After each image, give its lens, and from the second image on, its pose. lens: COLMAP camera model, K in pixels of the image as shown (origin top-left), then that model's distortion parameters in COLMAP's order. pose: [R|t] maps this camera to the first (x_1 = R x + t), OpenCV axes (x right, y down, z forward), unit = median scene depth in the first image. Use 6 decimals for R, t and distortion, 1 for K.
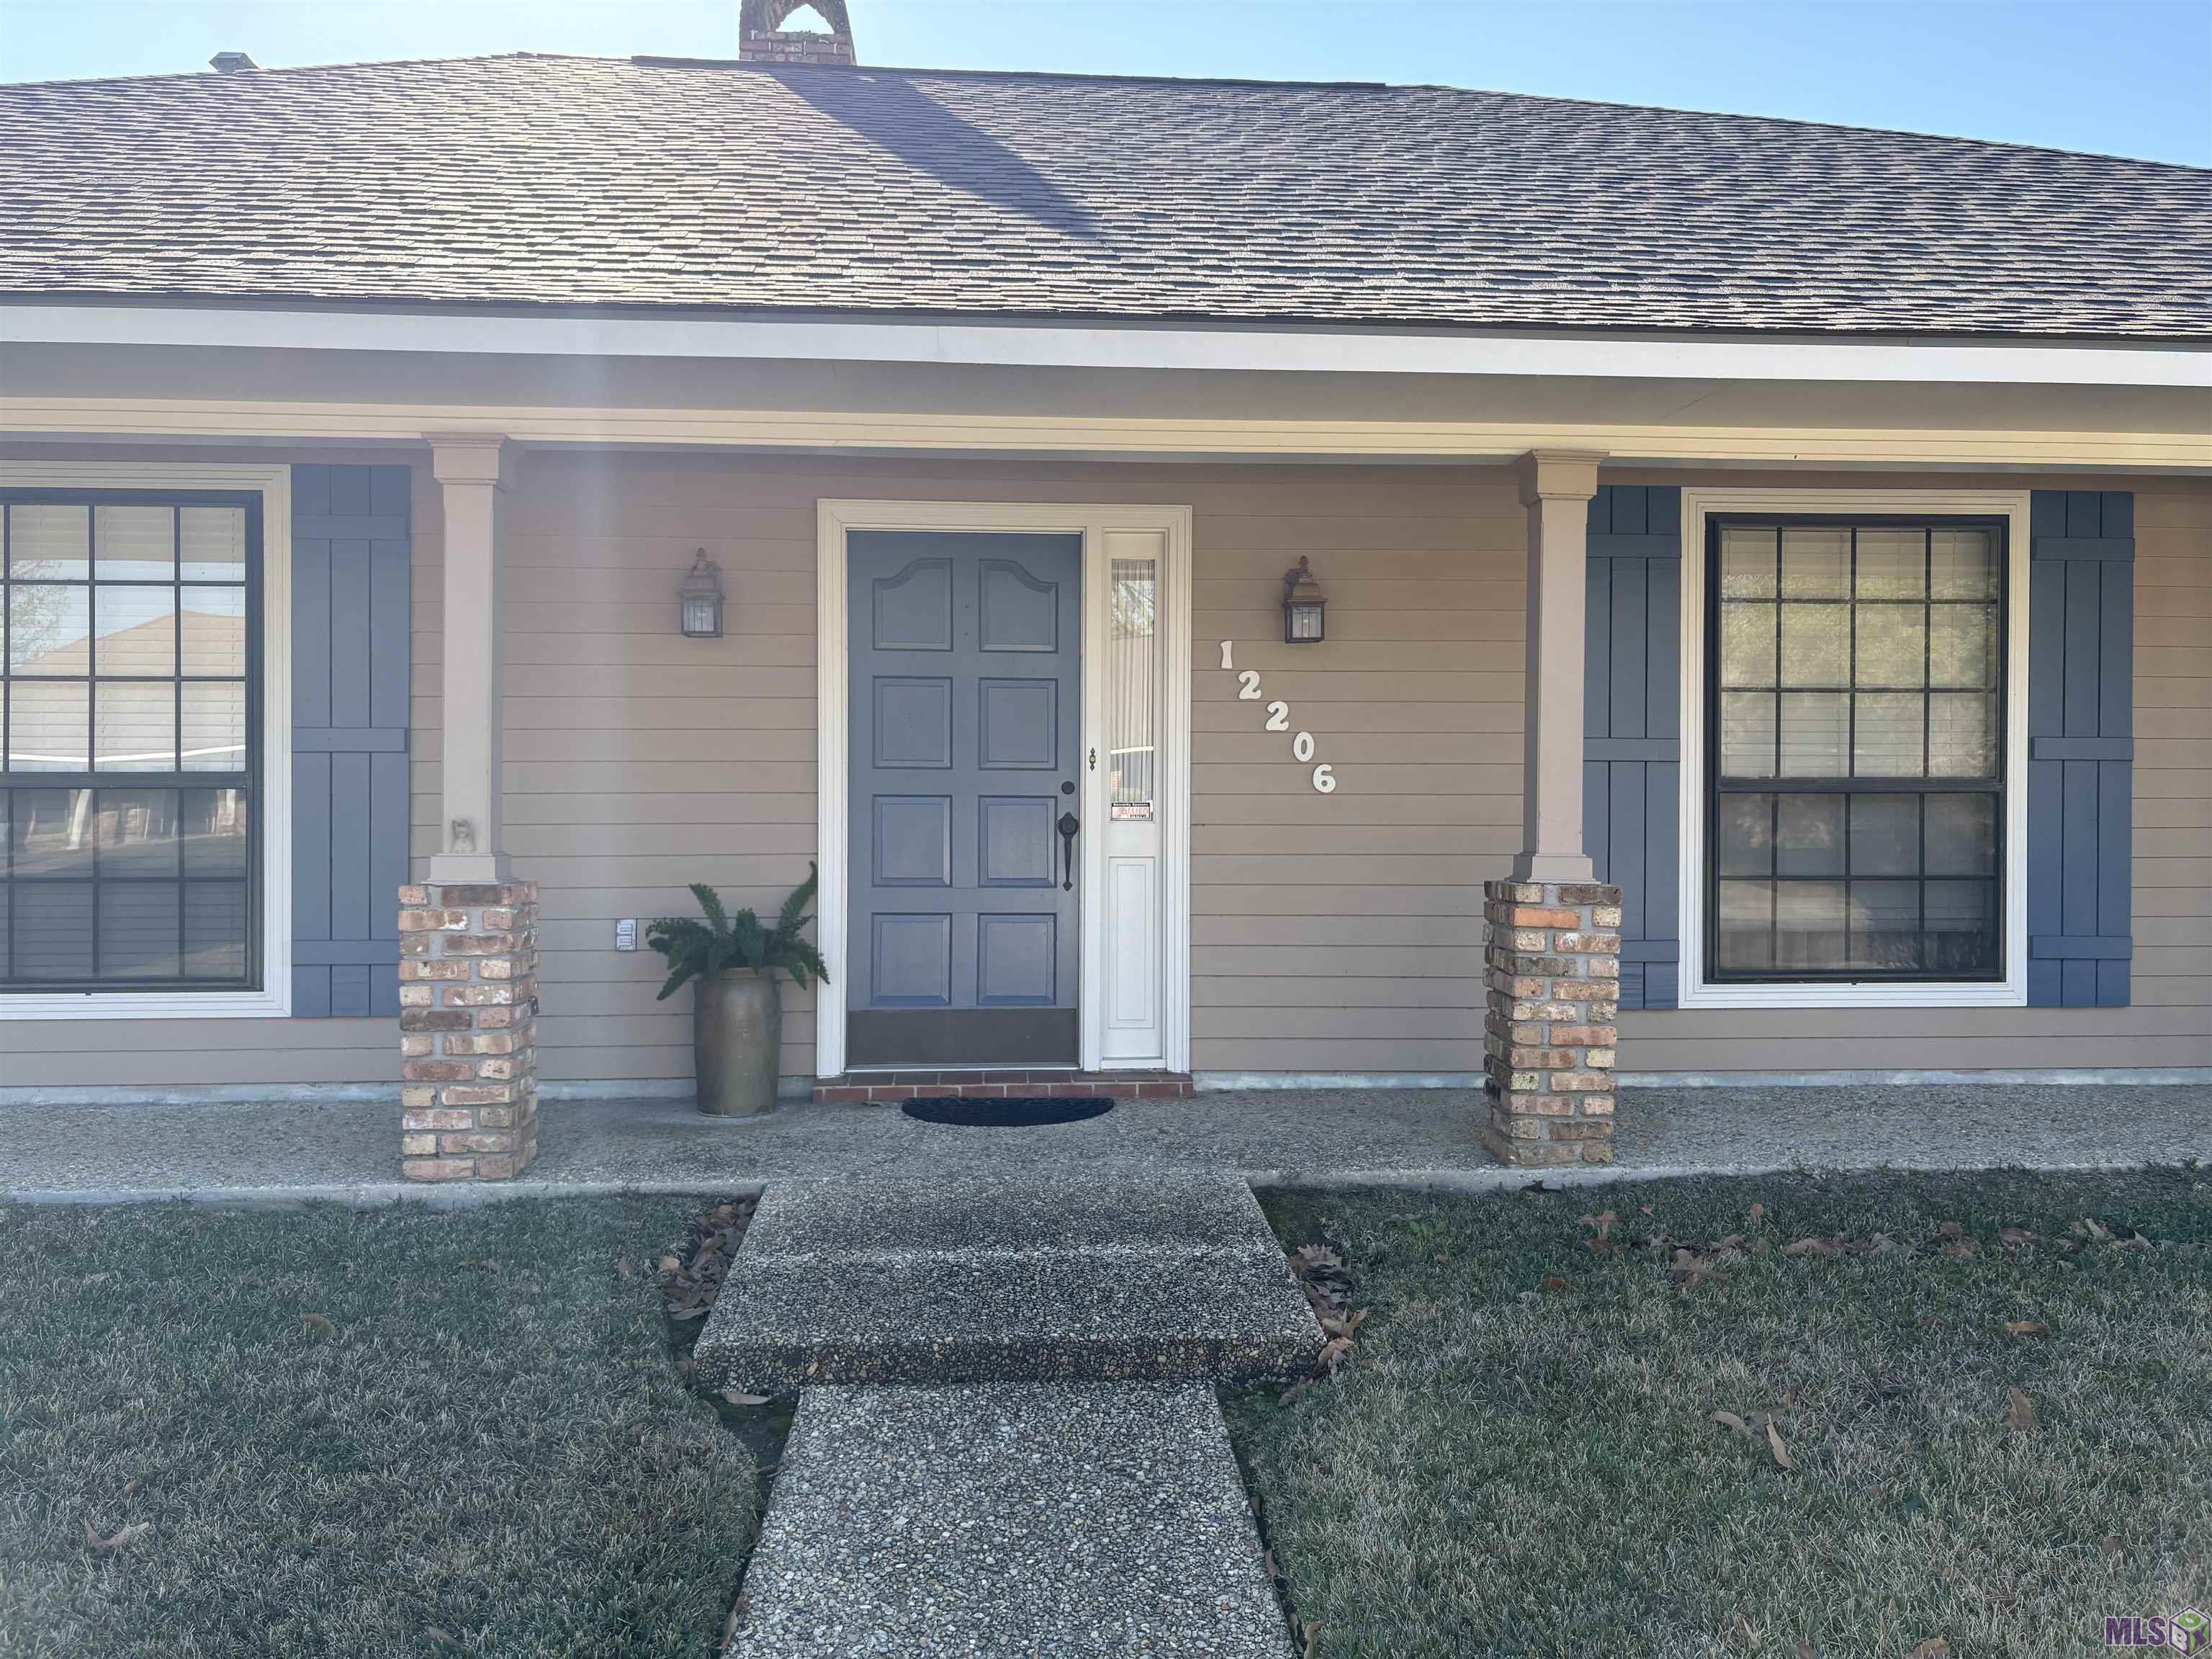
lens RADIAL K [[1693.6, 0, 1104.1], [0, 1693.6, 833.3], [0, 0, 1]] dist [0.073937, -0.103723]
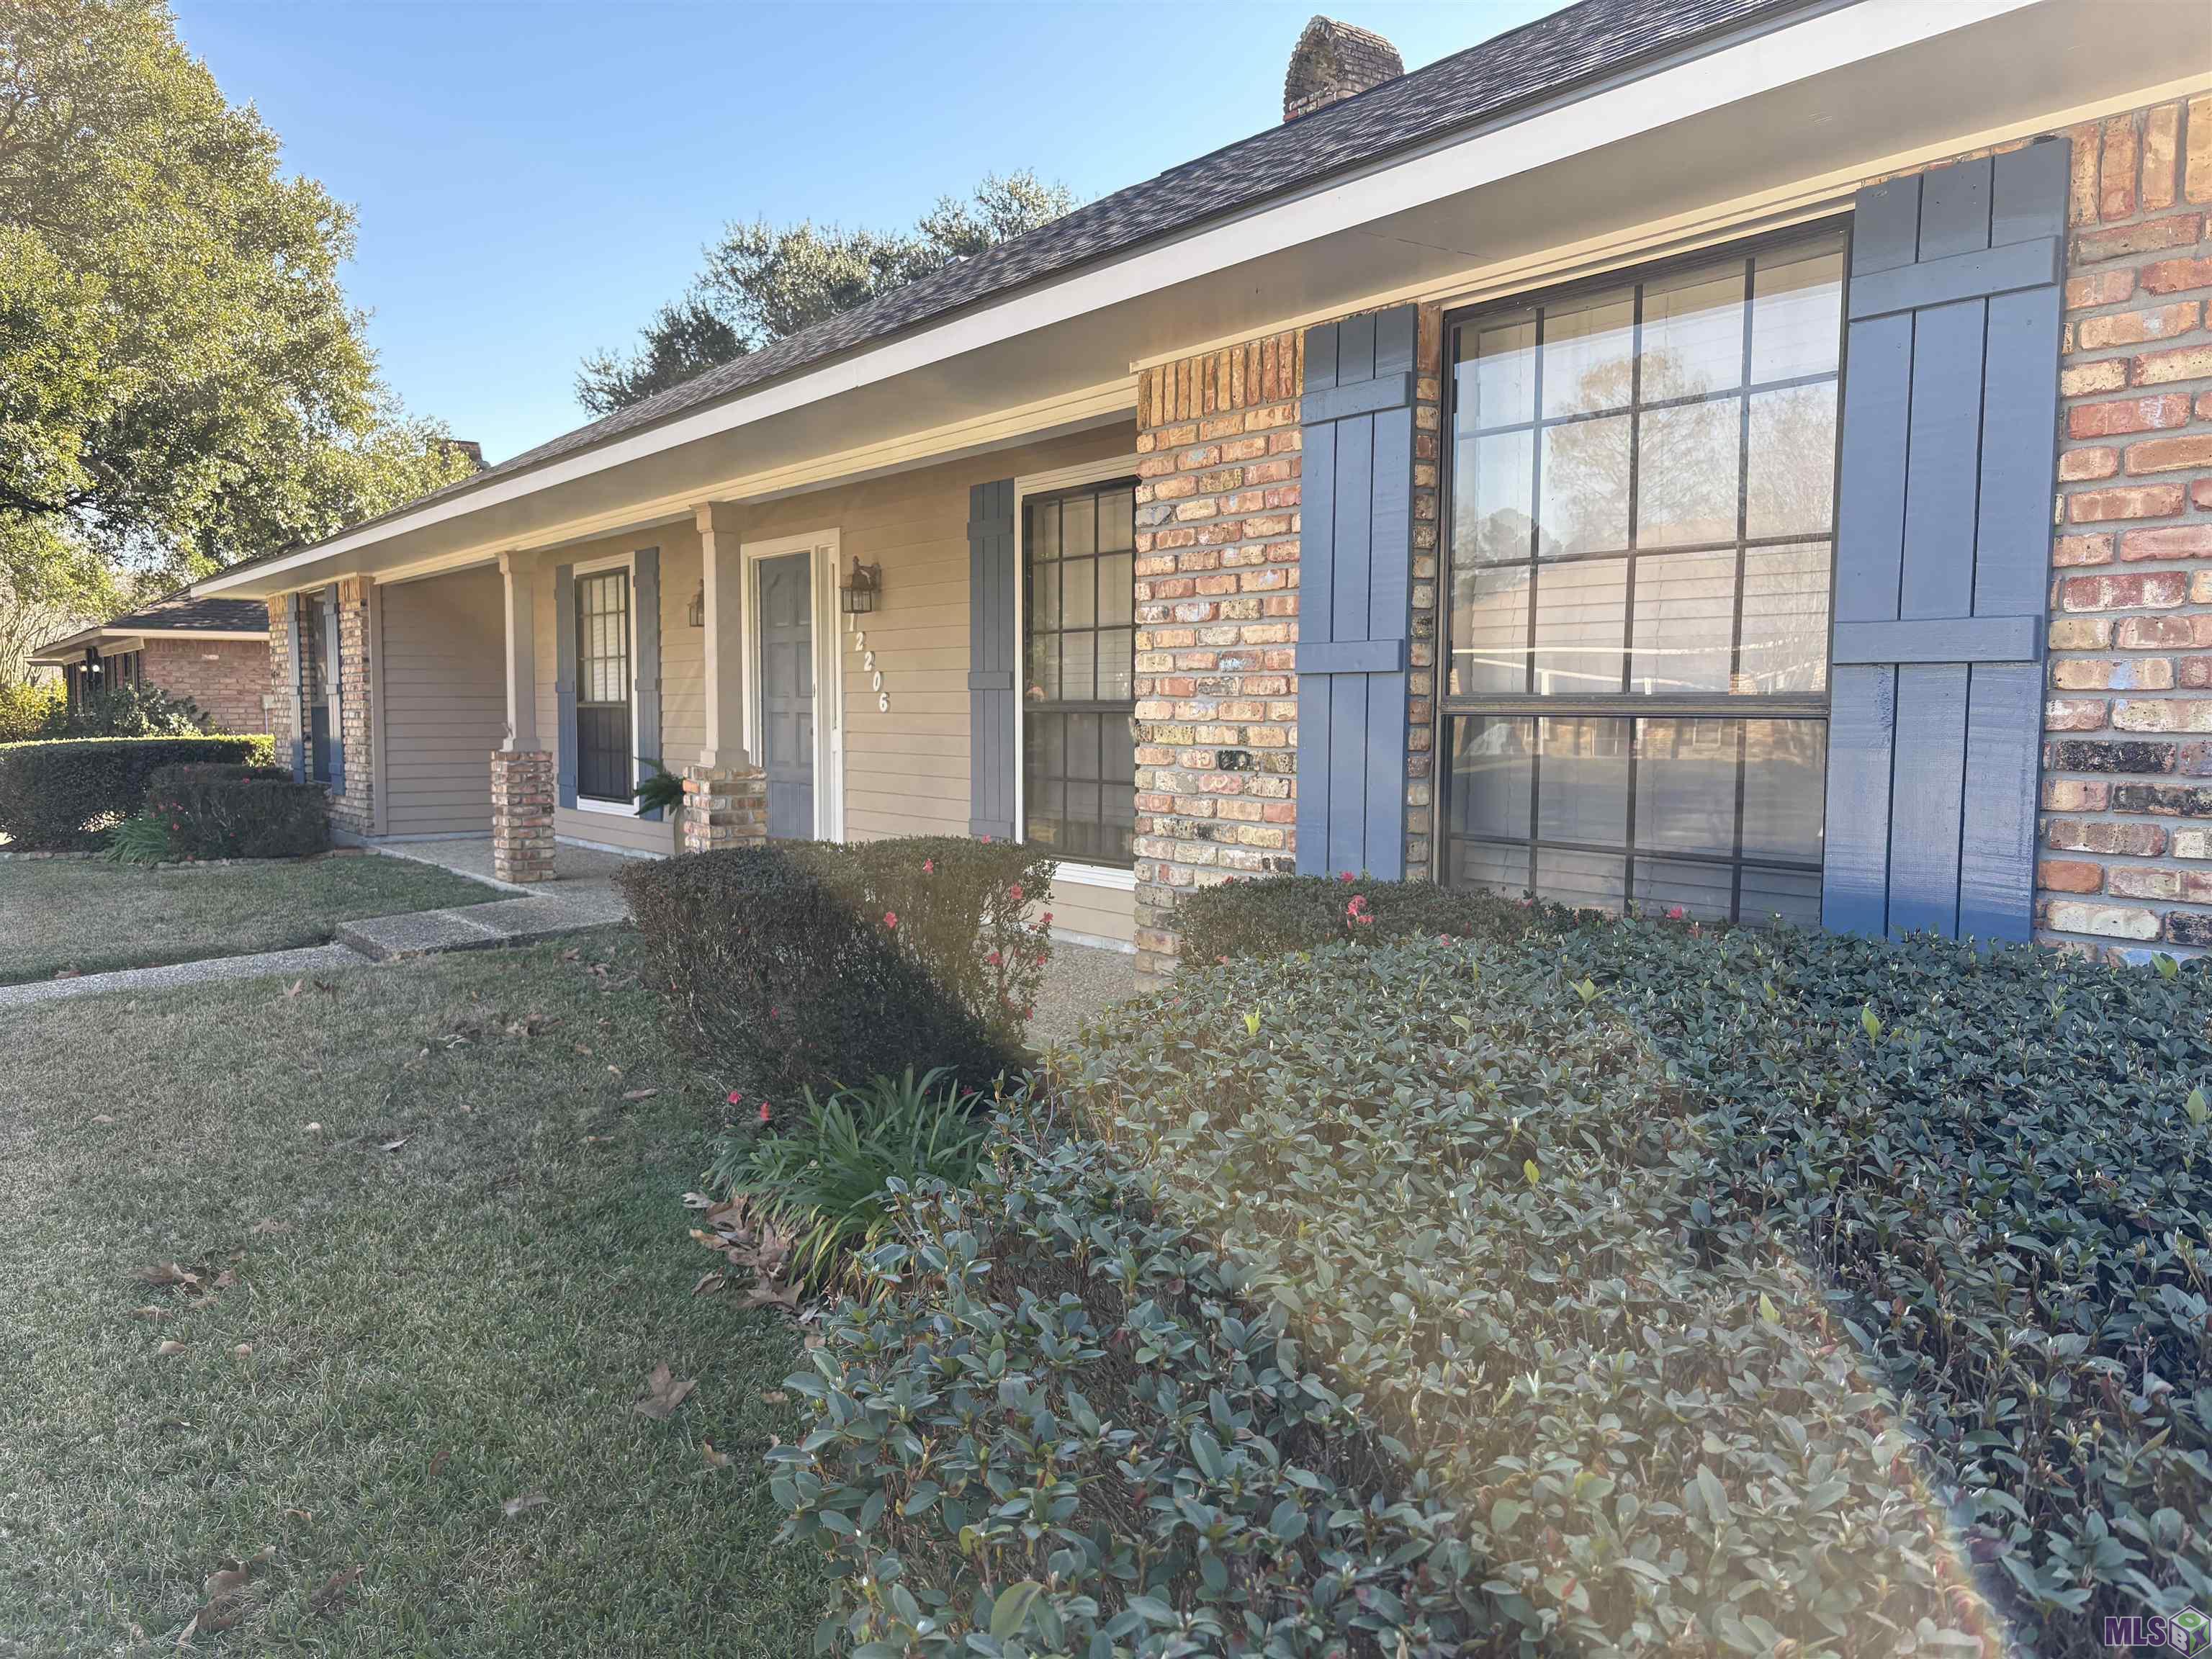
lens RADIAL K [[1693.6, 0, 1104.1], [0, 1693.6, 833.3], [0, 0, 1]] dist [0.073937, -0.103723]
pose [[0.527343, 0.060702, -0.847482, 1.518176], [-0.023084, 0.998100, 0.057126, -0.007390], [0.849339, -0.010562, 0.527742, 0.374927]]
